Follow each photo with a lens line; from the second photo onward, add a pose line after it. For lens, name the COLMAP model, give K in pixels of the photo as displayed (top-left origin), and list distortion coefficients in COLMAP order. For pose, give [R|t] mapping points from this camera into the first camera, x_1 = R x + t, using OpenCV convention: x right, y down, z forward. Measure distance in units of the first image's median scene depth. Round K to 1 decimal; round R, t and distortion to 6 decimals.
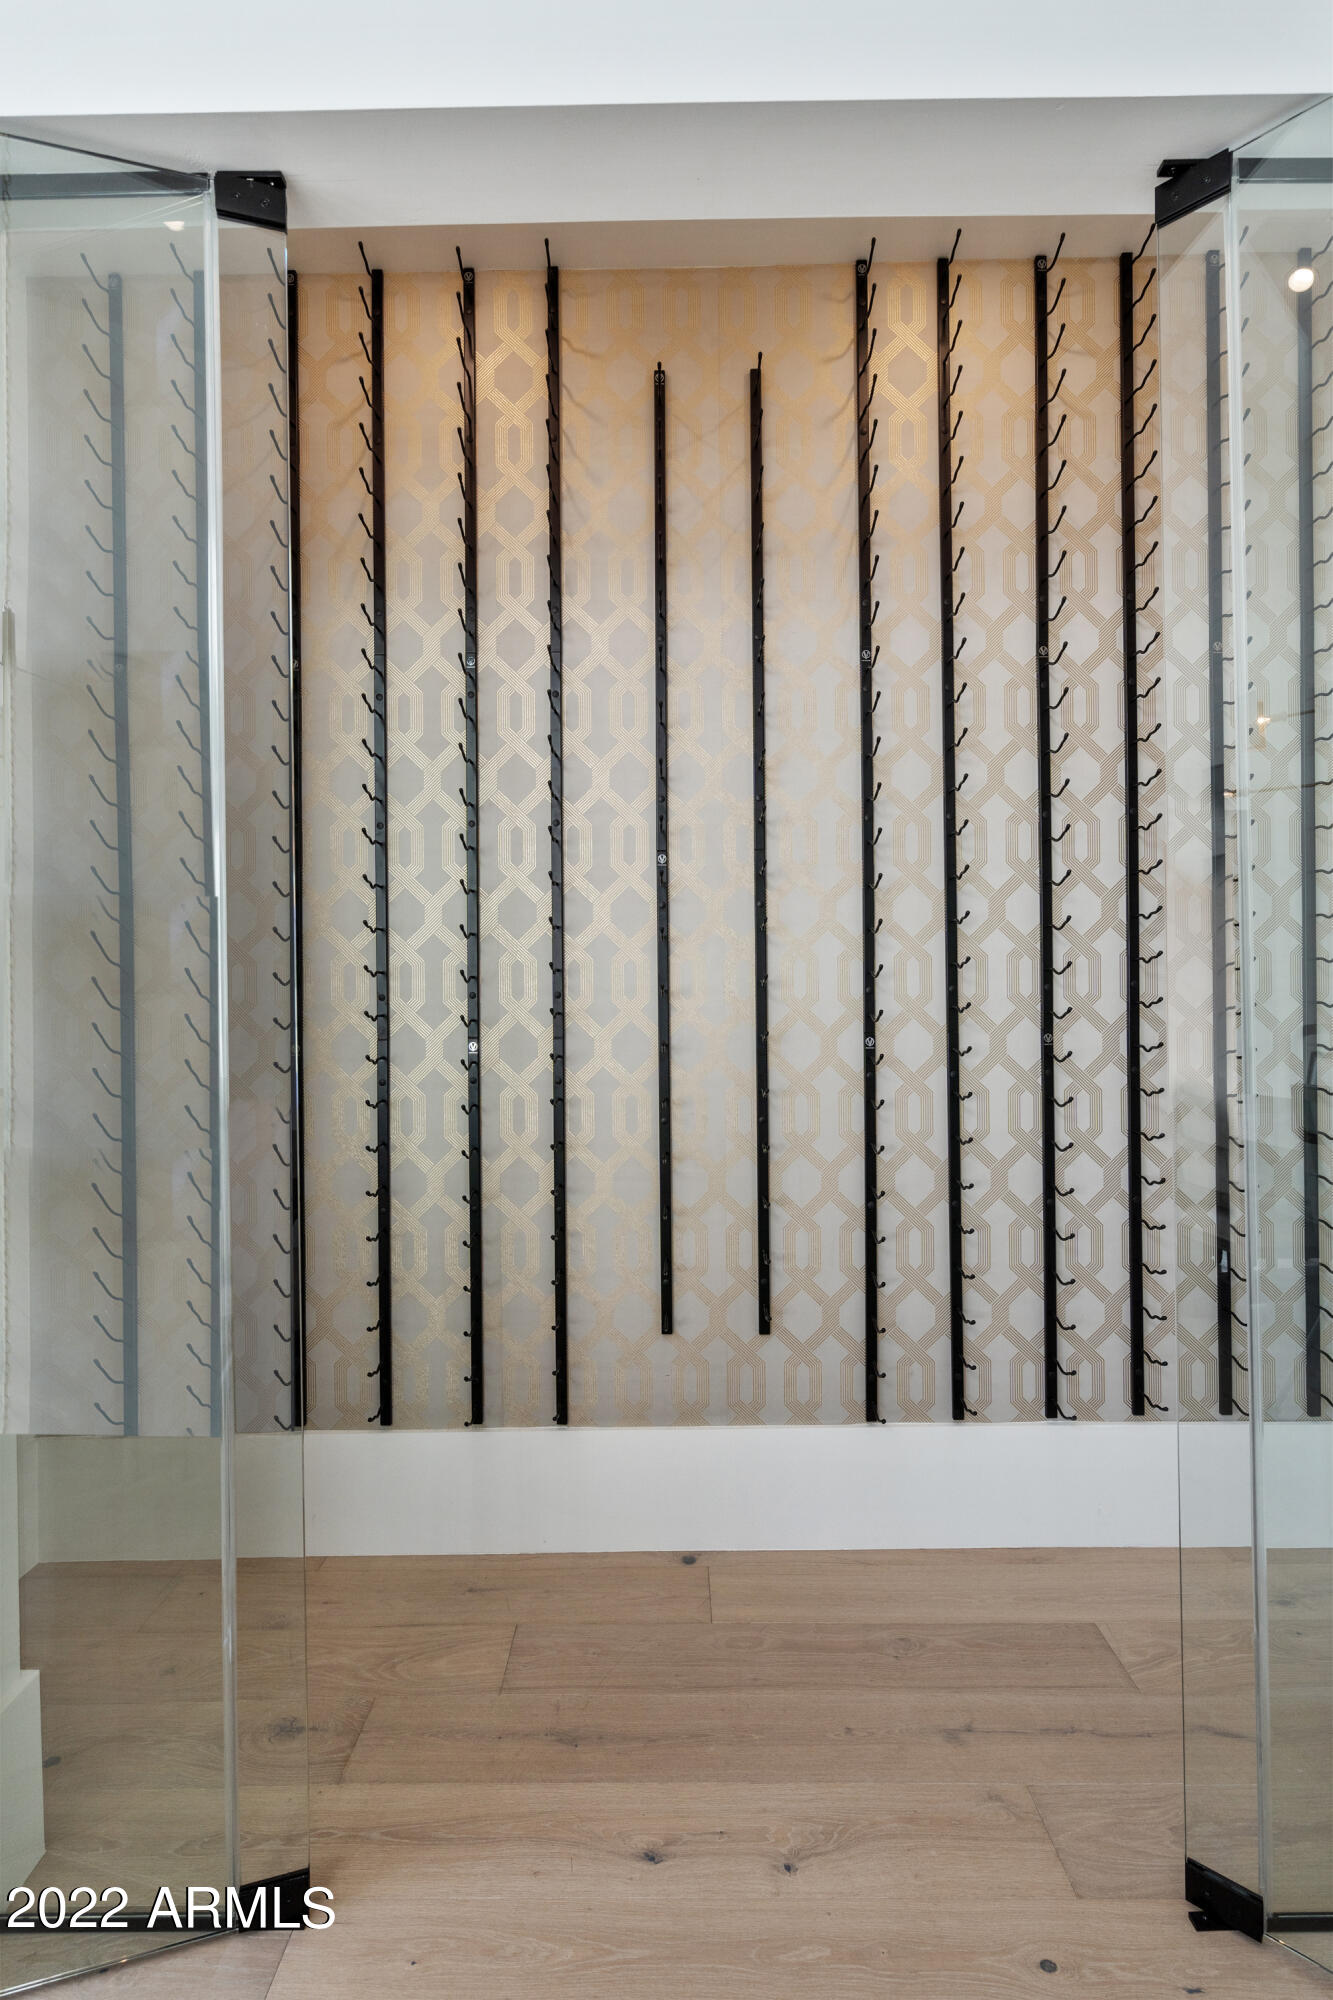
lens RADIAL K [[915.8, 0, 657.5], [0, 915.8, 1017.8], [0, 0, 1]] dist [-0.005670, 0.000420]
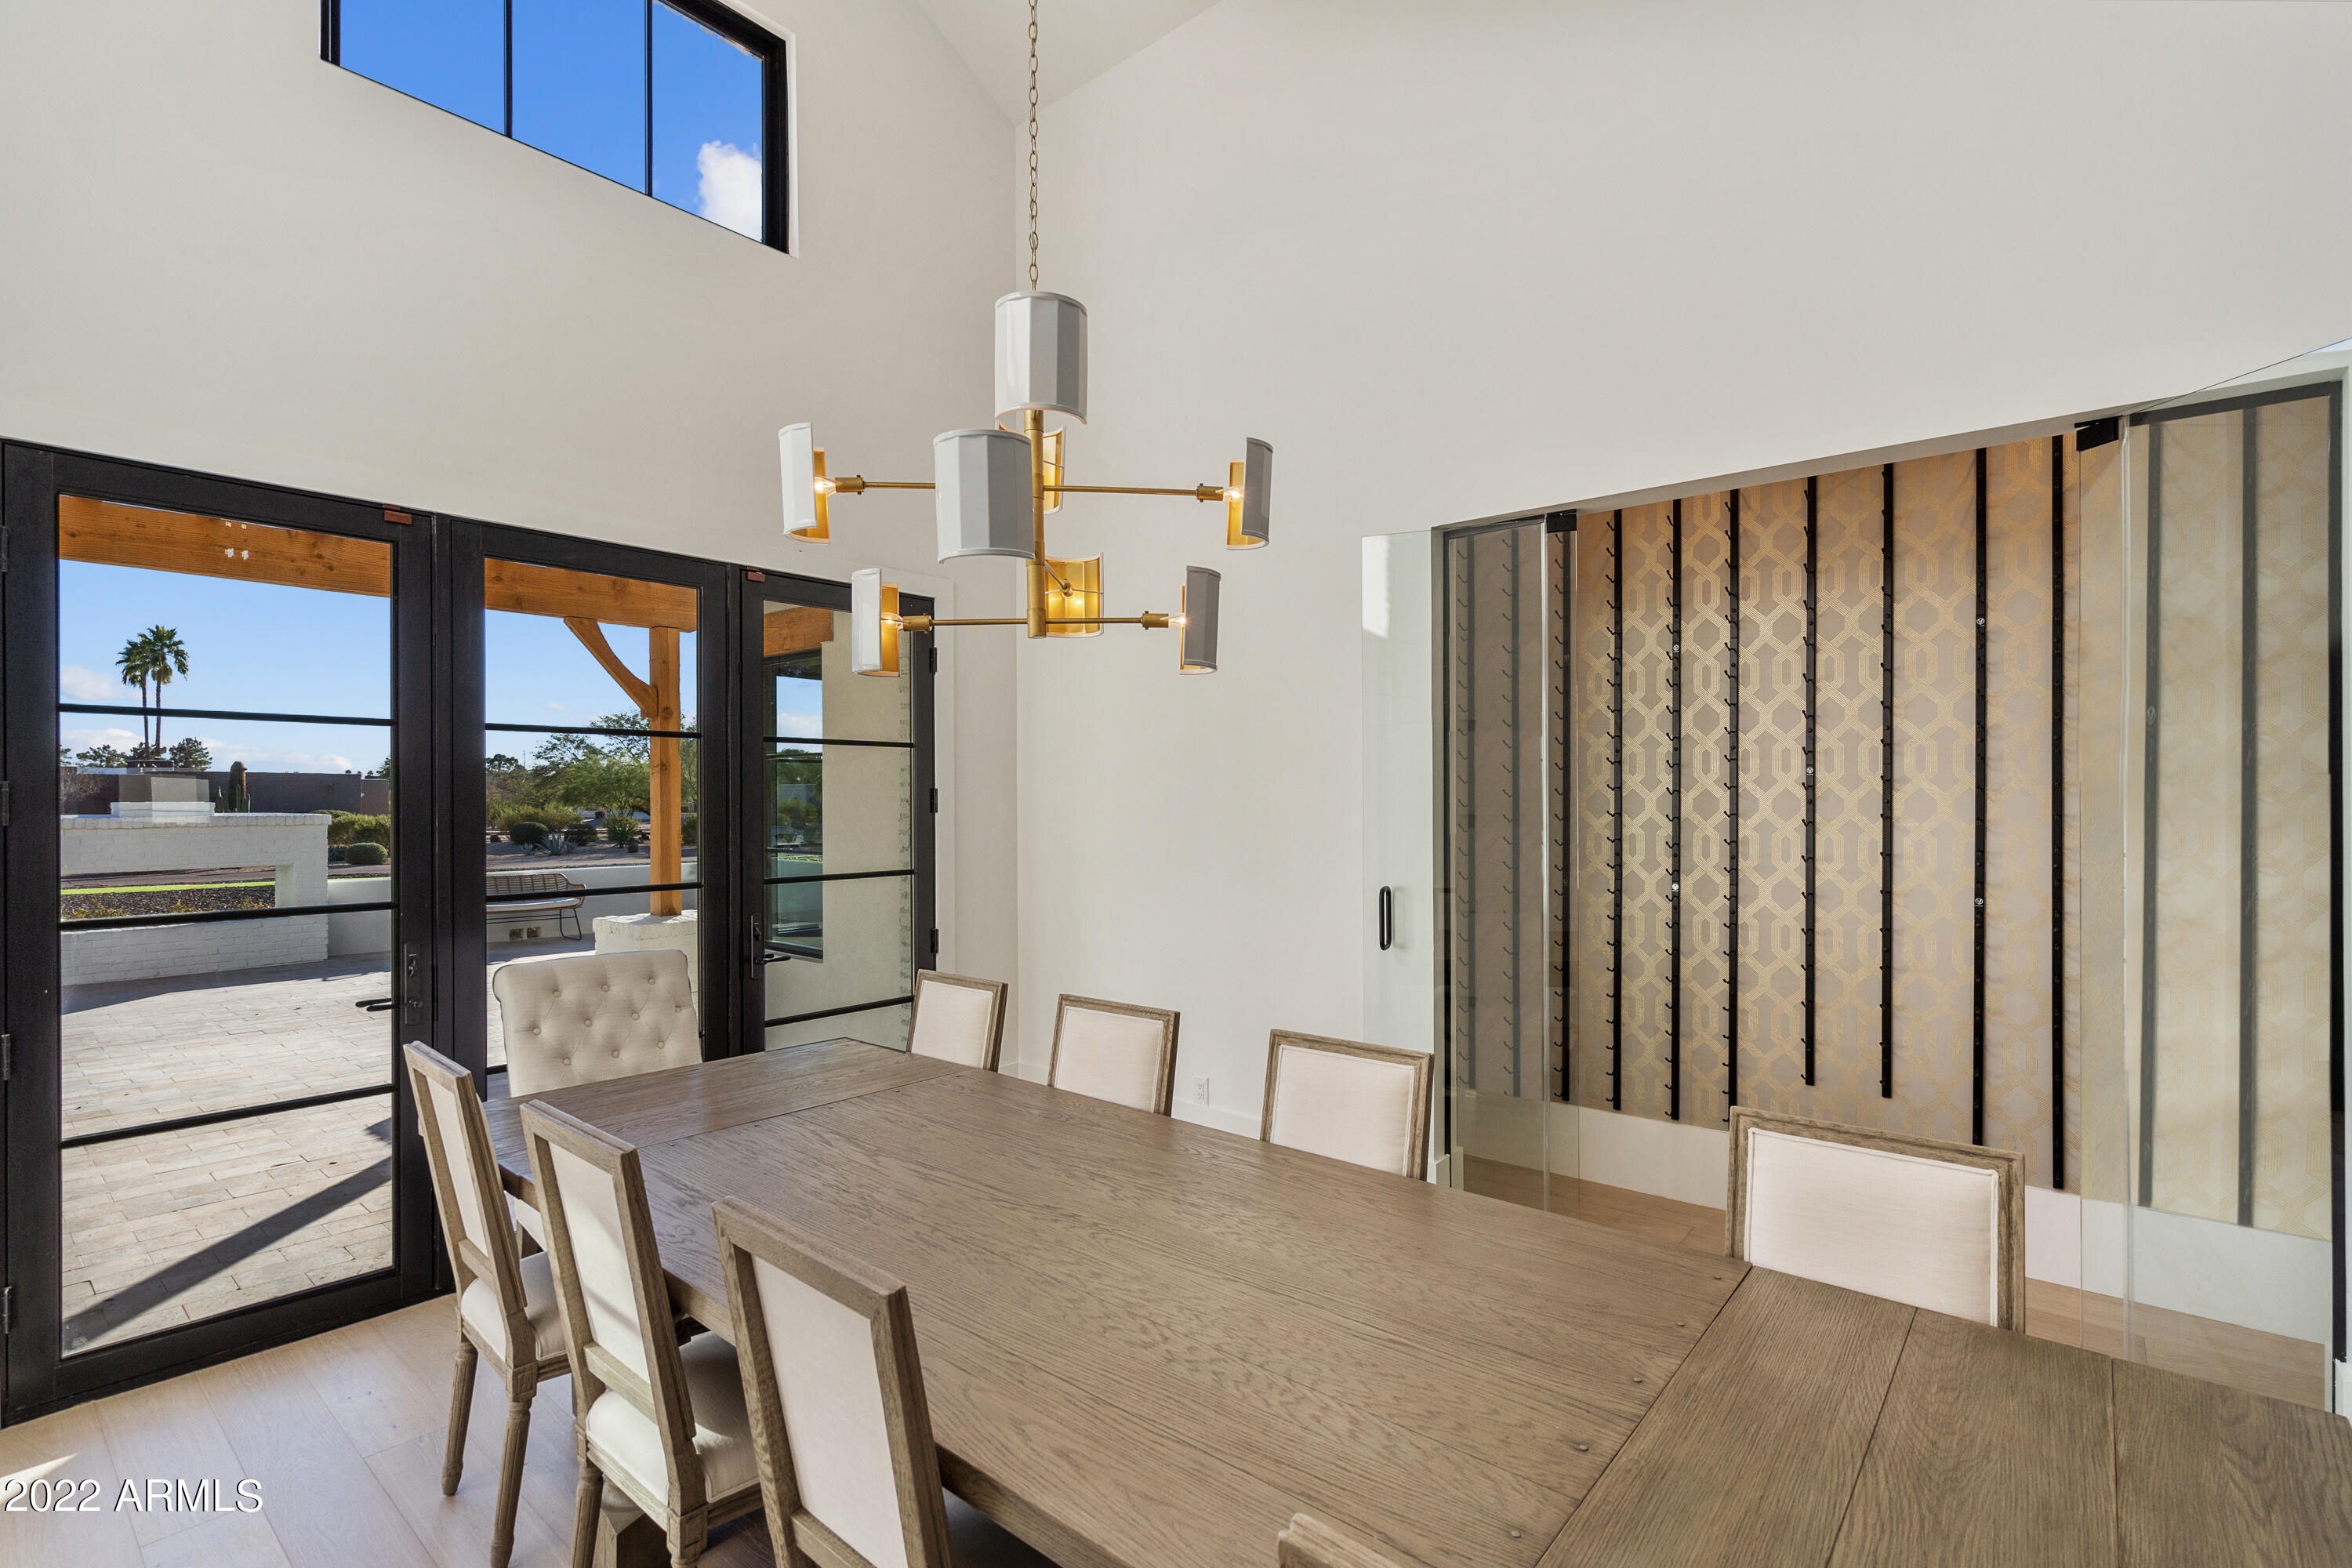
lens RADIAL K [[1076.9, 0, 1182.9], [0, 1076.9, 800.0], [0, 0, 1]] dist [-0.005670, 0.000420]
pose [[0.782249, 0.012022, -0.622850, 0.300593], [-0.003845, 0.999888, 0.014471, -0.146511], [0.622954, -0.008925, 0.782208, -1.030166]]
